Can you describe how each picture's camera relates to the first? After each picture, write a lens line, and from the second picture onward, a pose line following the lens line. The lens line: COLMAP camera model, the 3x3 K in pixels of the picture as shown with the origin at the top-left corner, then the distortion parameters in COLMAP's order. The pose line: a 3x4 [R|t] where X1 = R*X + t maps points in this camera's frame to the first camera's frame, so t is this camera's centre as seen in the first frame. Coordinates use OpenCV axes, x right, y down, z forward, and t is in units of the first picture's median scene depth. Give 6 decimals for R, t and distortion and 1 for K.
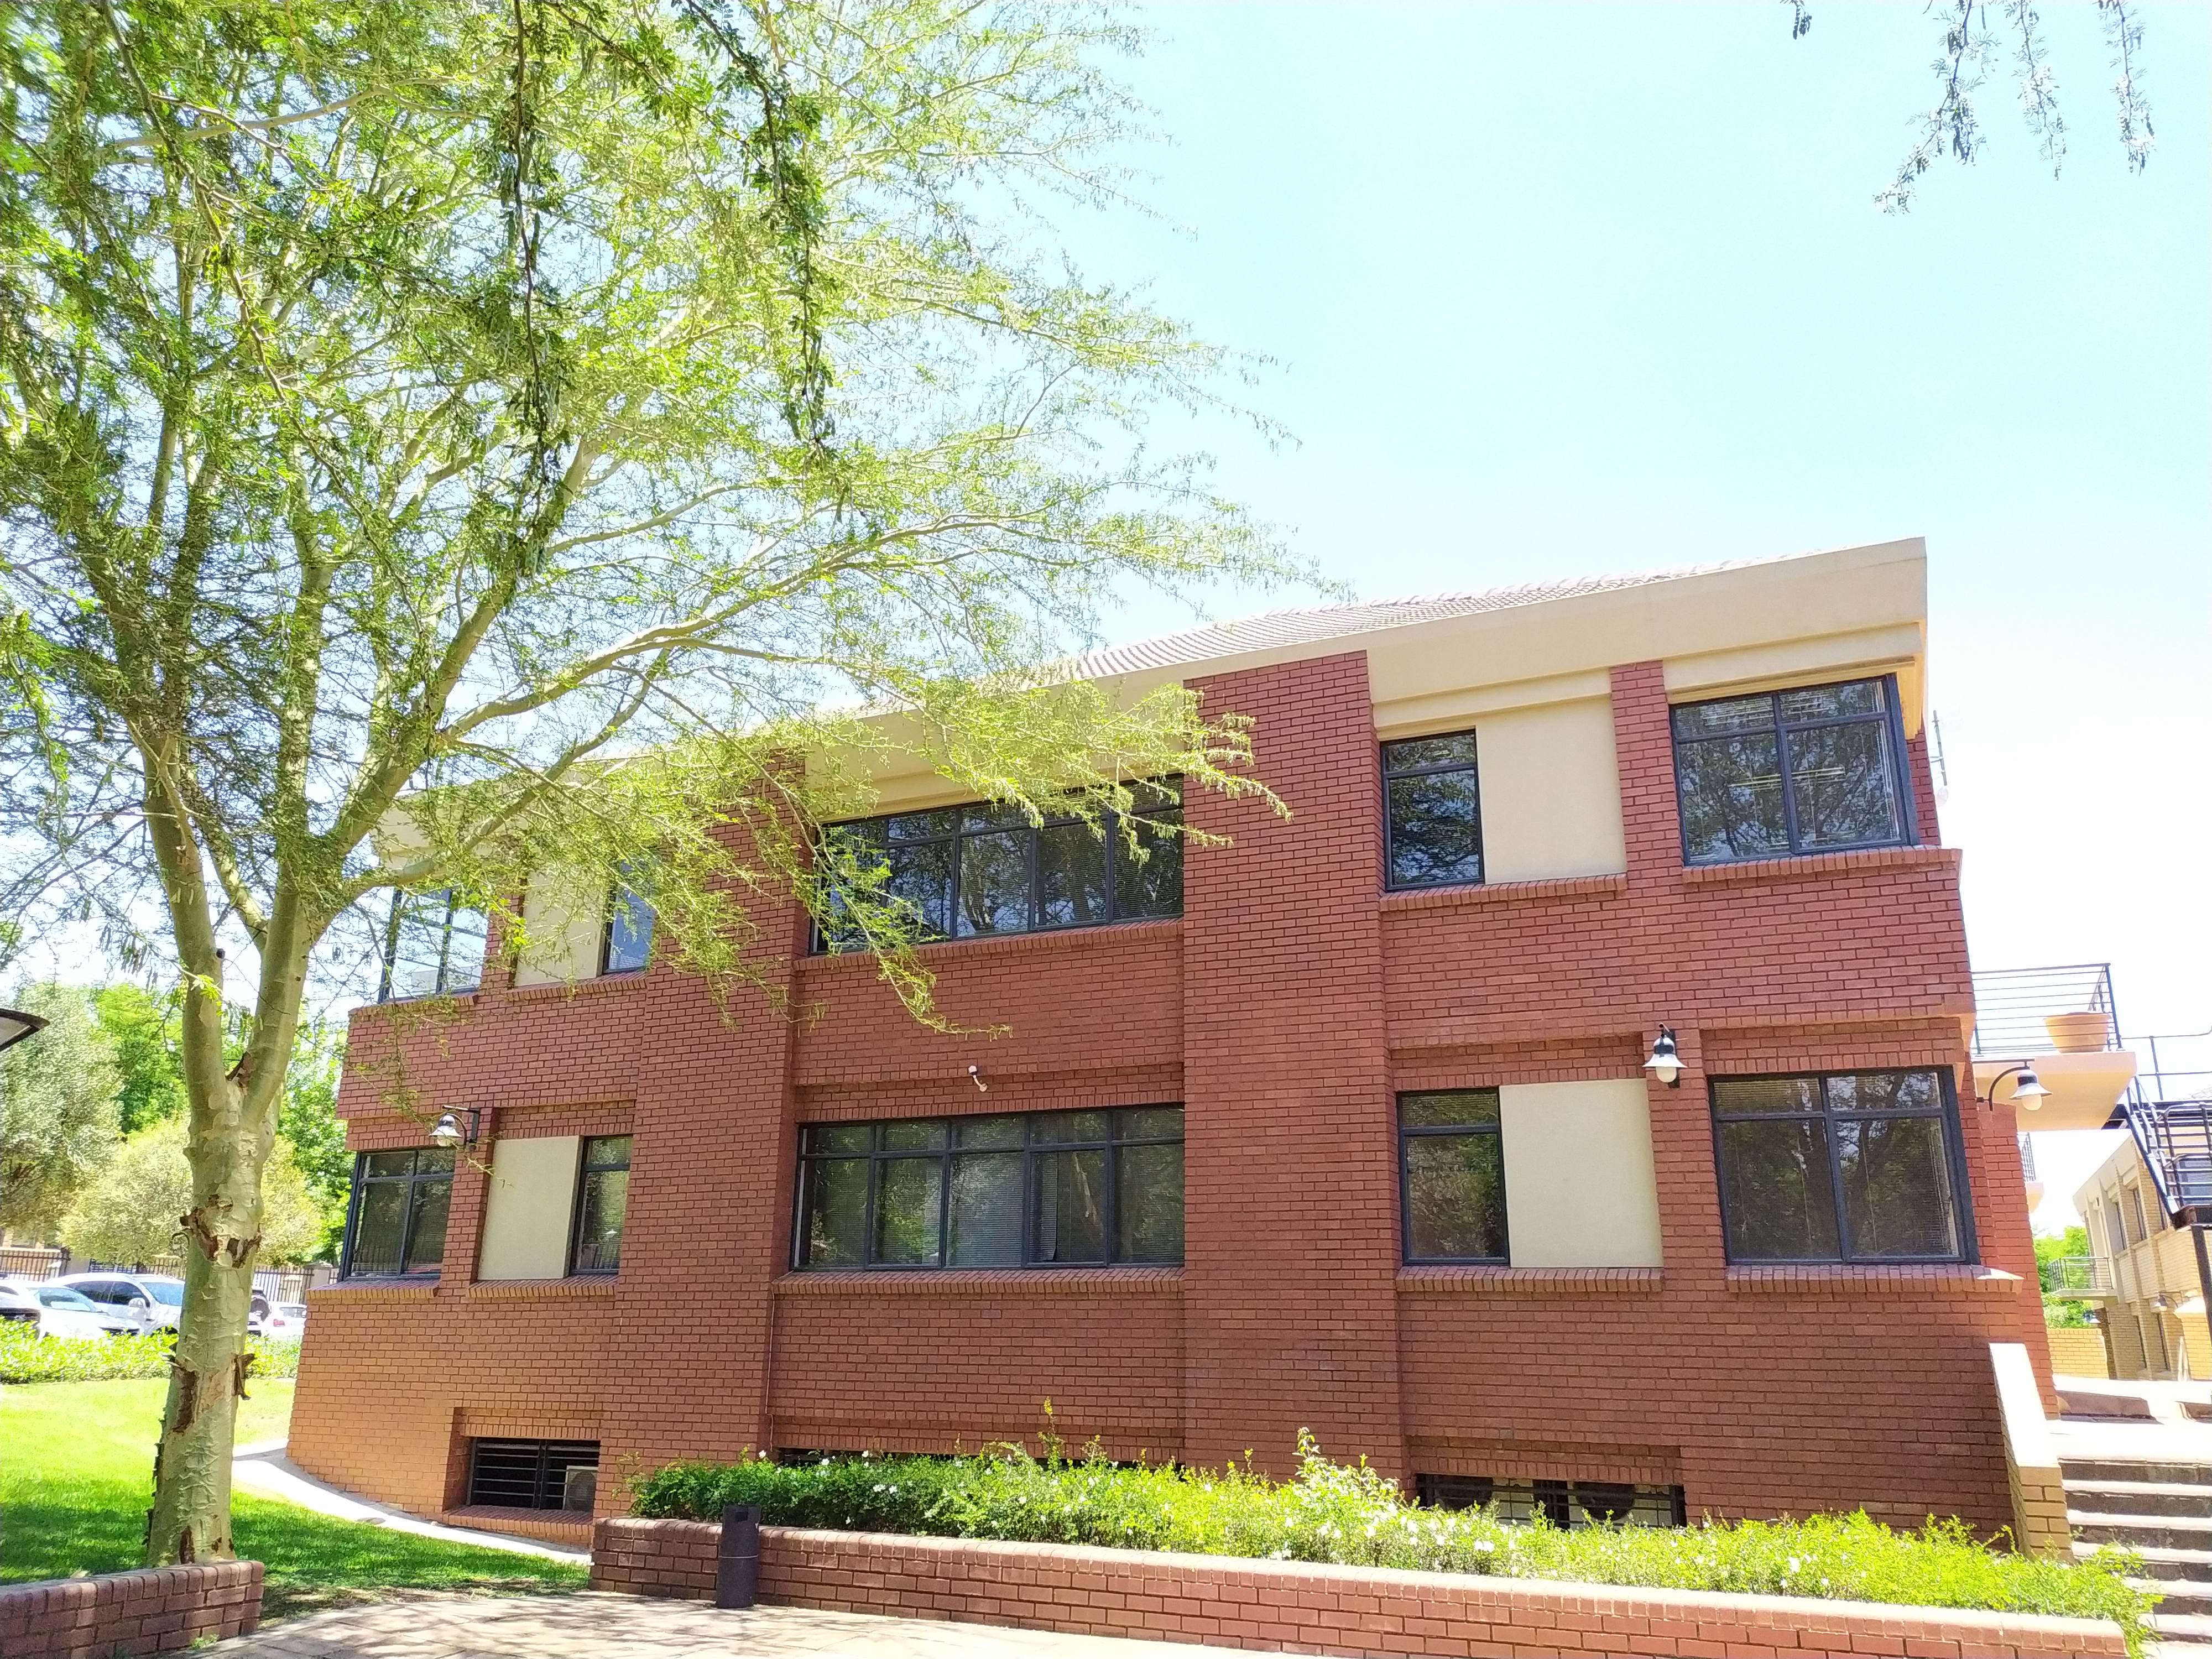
lens RADIAL K [[1642.3, 0, 1103.3], [0, 1642.3, 831.7], [0, 0, 1]] dist [0.071426, -0.091368]
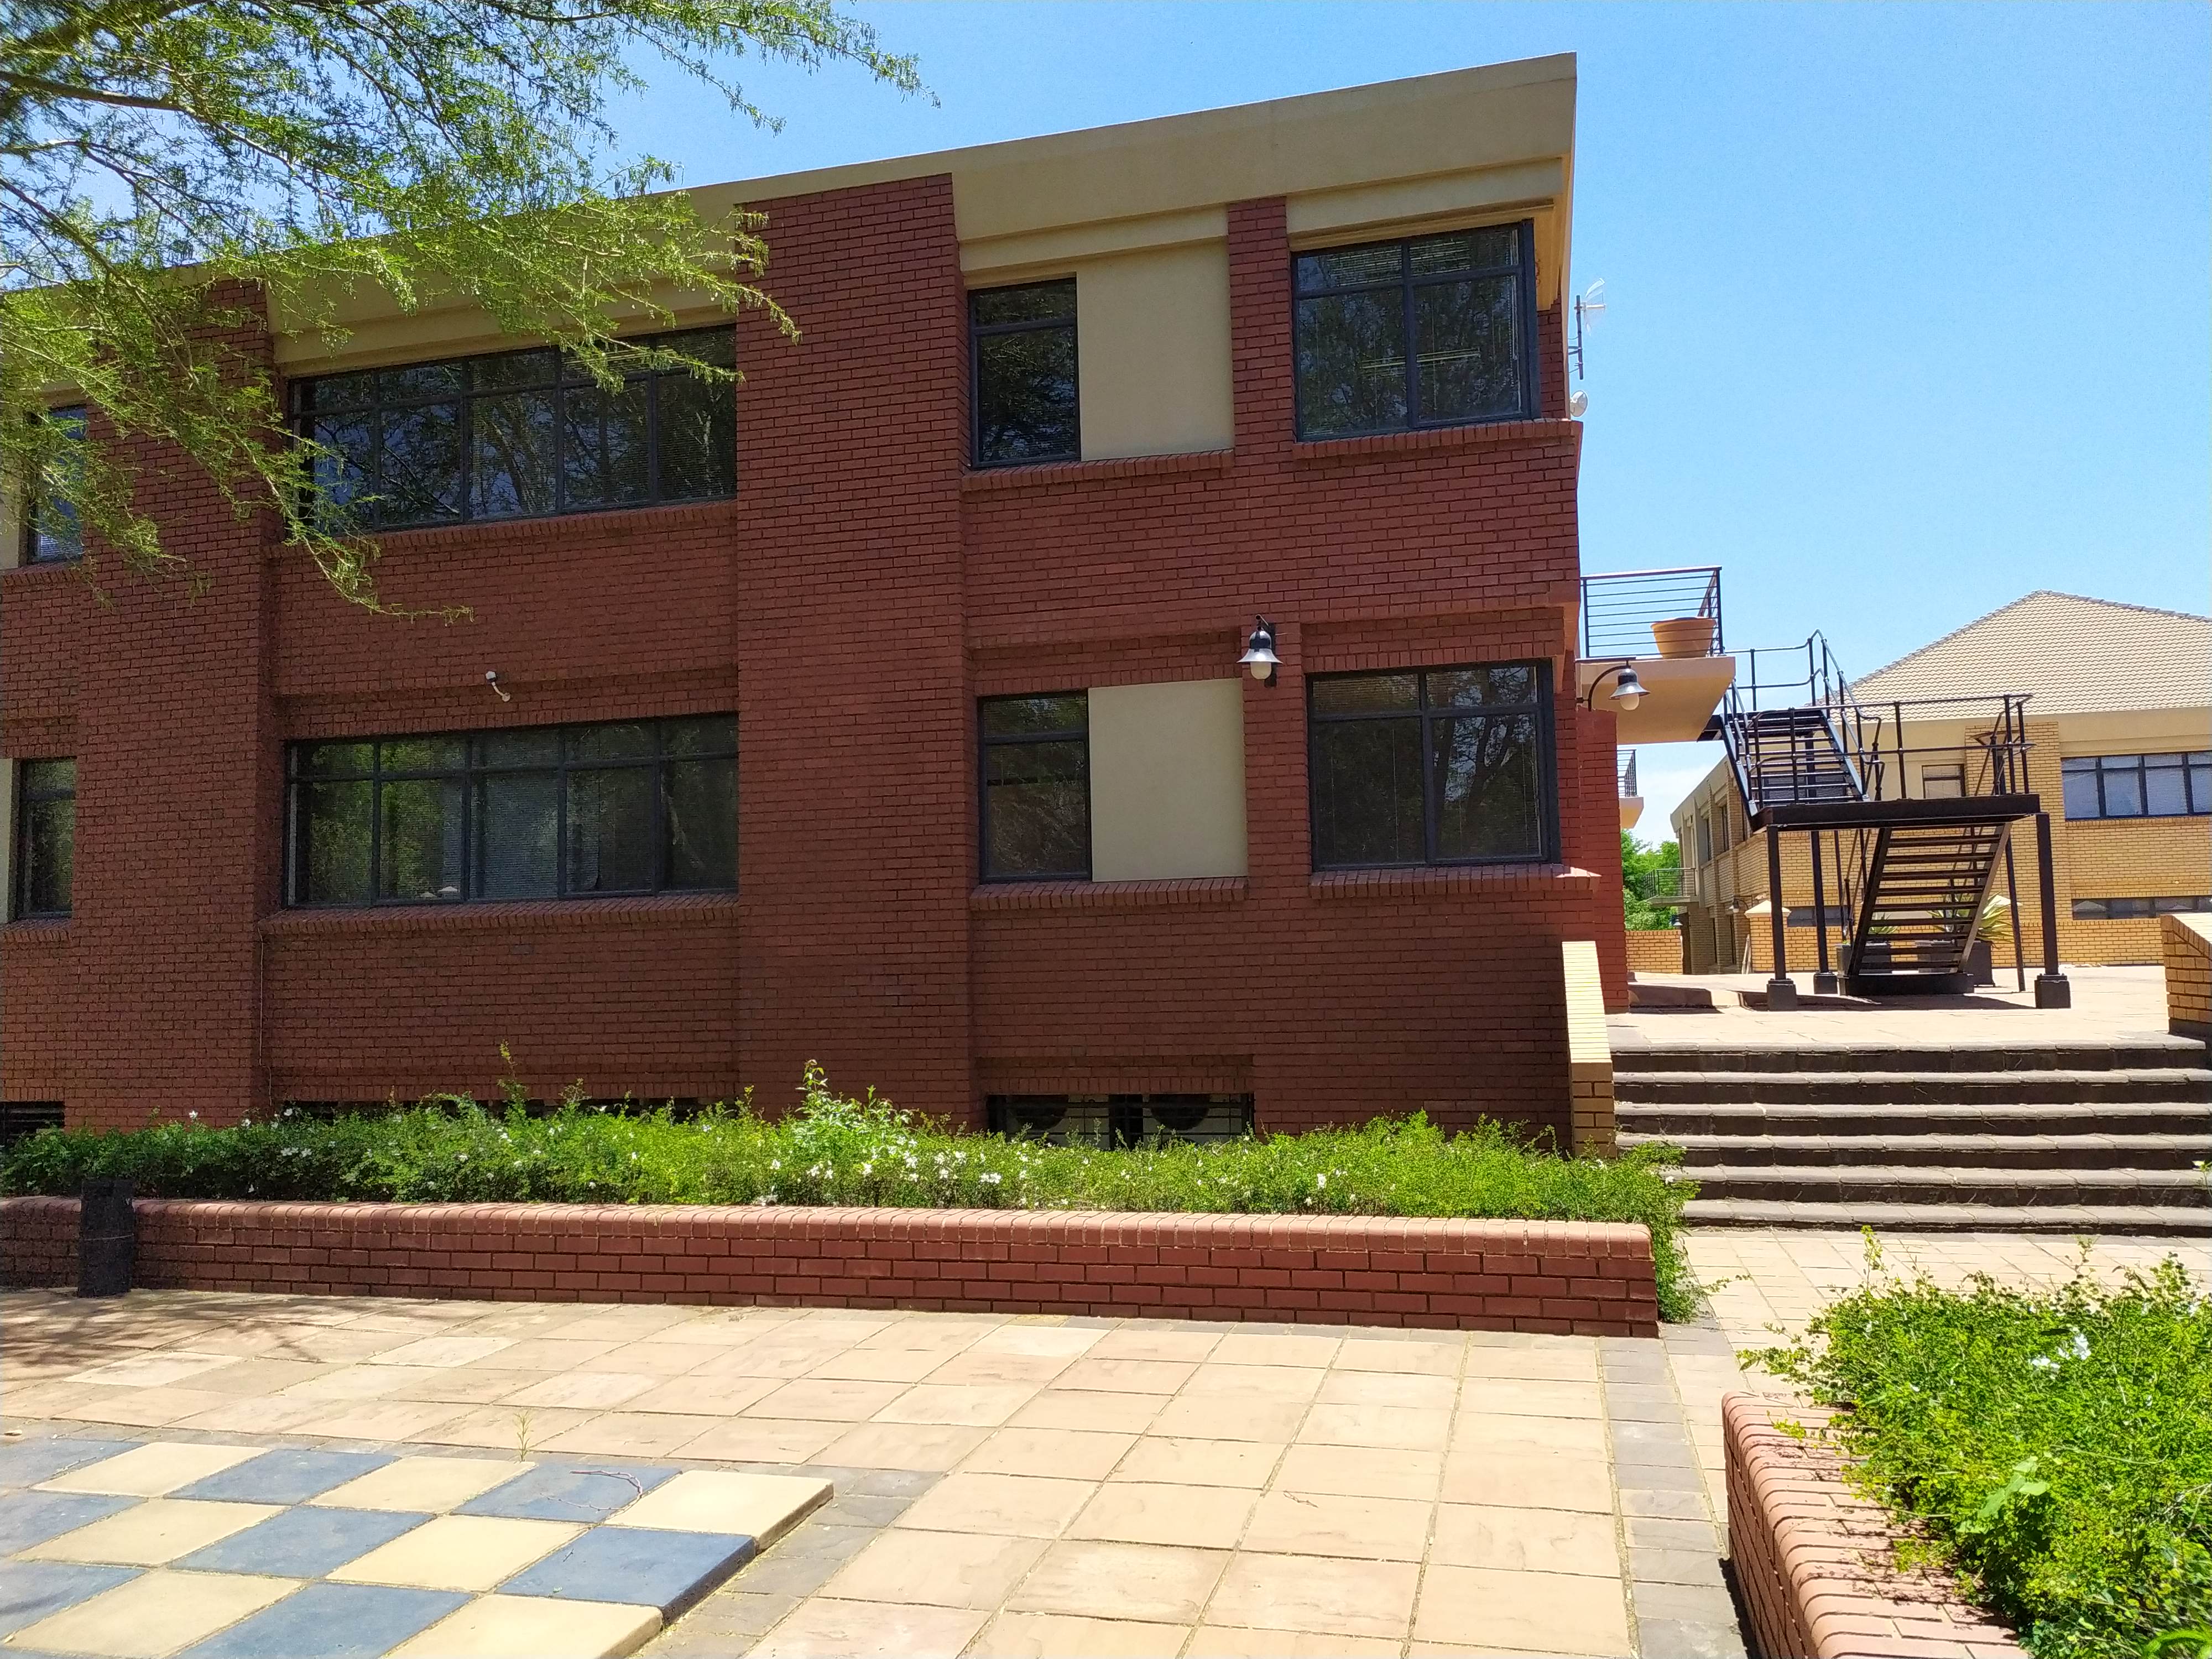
lens RADIAL K [[1570.0, 0, 1107.6], [0, 1570.0, 850.2], [0, 0, 1]] dist [0.029813, -0.004824]
pose [[0.985413, -0.020425, 0.168950, 0.104762], [-0.017337, 0.975558, 0.219056, 0.052720], [-0.169295, -0.218790, 0.960974, 0.155810]]
